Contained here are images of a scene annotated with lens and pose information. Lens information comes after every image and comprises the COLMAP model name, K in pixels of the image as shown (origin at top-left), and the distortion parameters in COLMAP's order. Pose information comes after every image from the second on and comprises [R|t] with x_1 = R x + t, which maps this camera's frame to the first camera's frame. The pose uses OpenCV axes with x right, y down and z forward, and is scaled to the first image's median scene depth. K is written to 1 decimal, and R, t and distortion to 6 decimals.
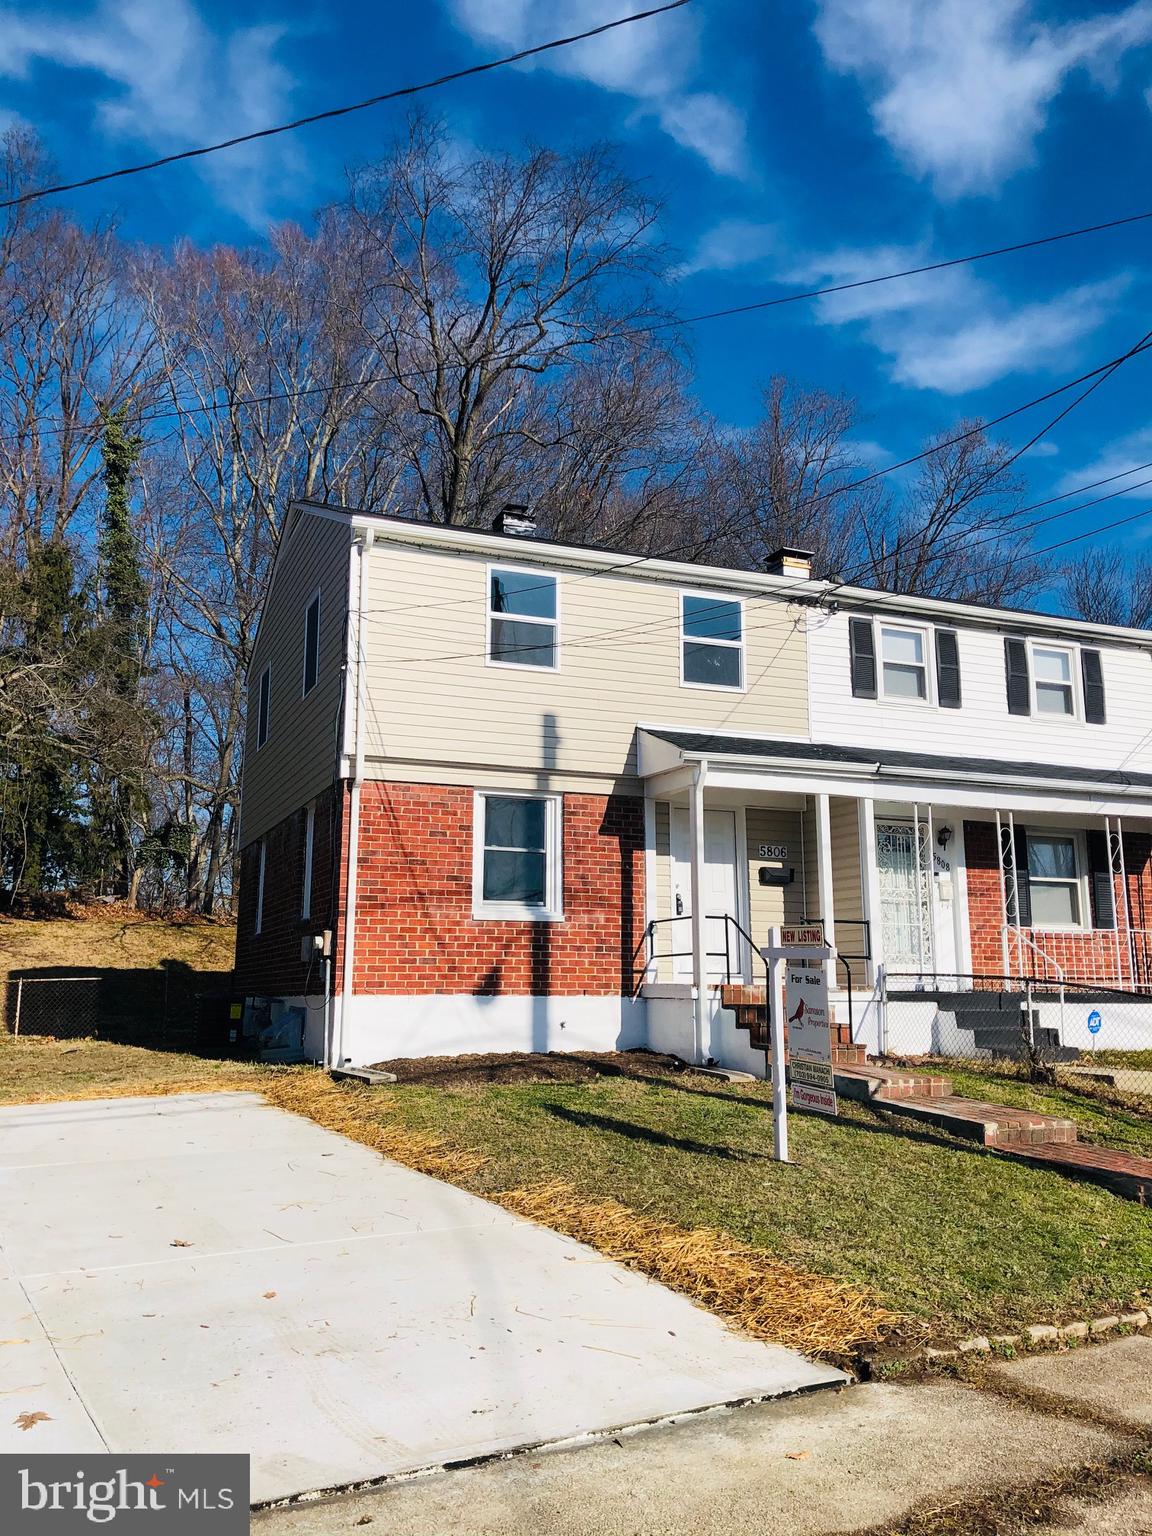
lens RADIAL K [[1246.3, 0, 563.8], [0, 1246.3, 750.9], [0, 0, 1]] dist [-0.020432, 0.005869]
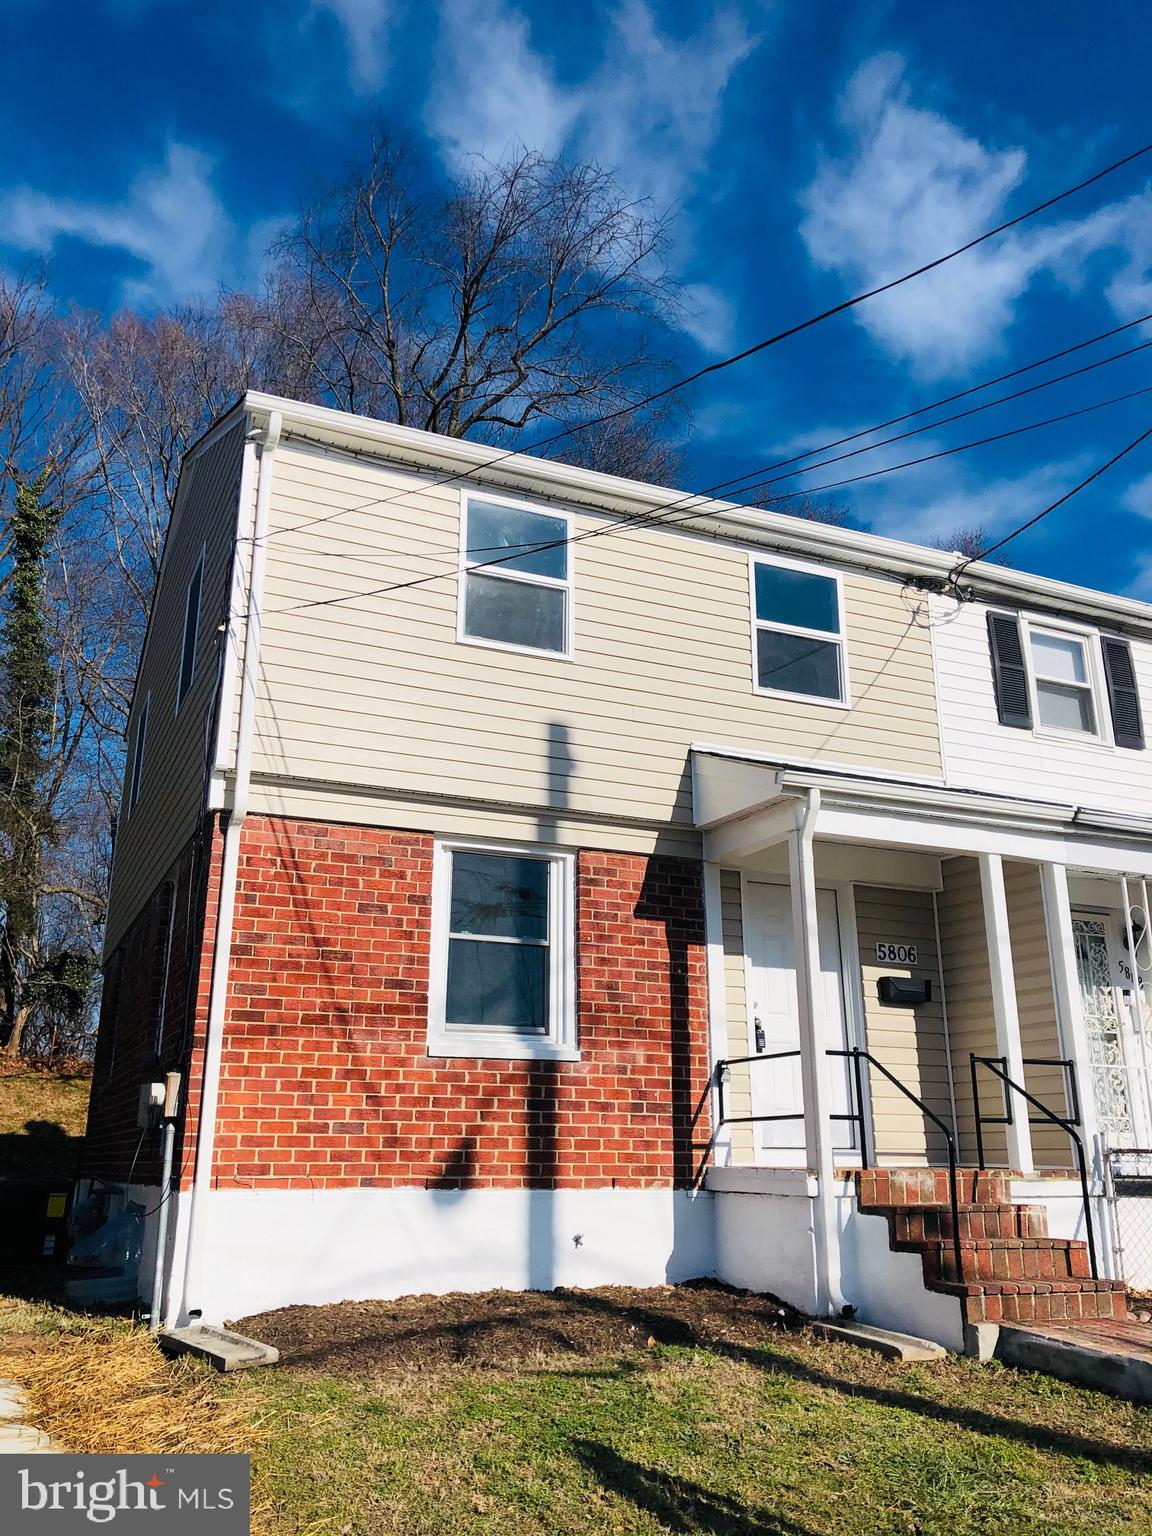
lens RADIAL K [[1246.3, 0, 563.8], [0, 1246.3, 750.9], [0, 0, 1]] dist [-0.020432, 0.005869]
pose [[0.999435, 0.010895, 0.031800, -0.028651], [-0.006906, 0.992389, -0.122952, 0.062973], [-0.032897, 0.122663, 0.991903, 0.388409]]
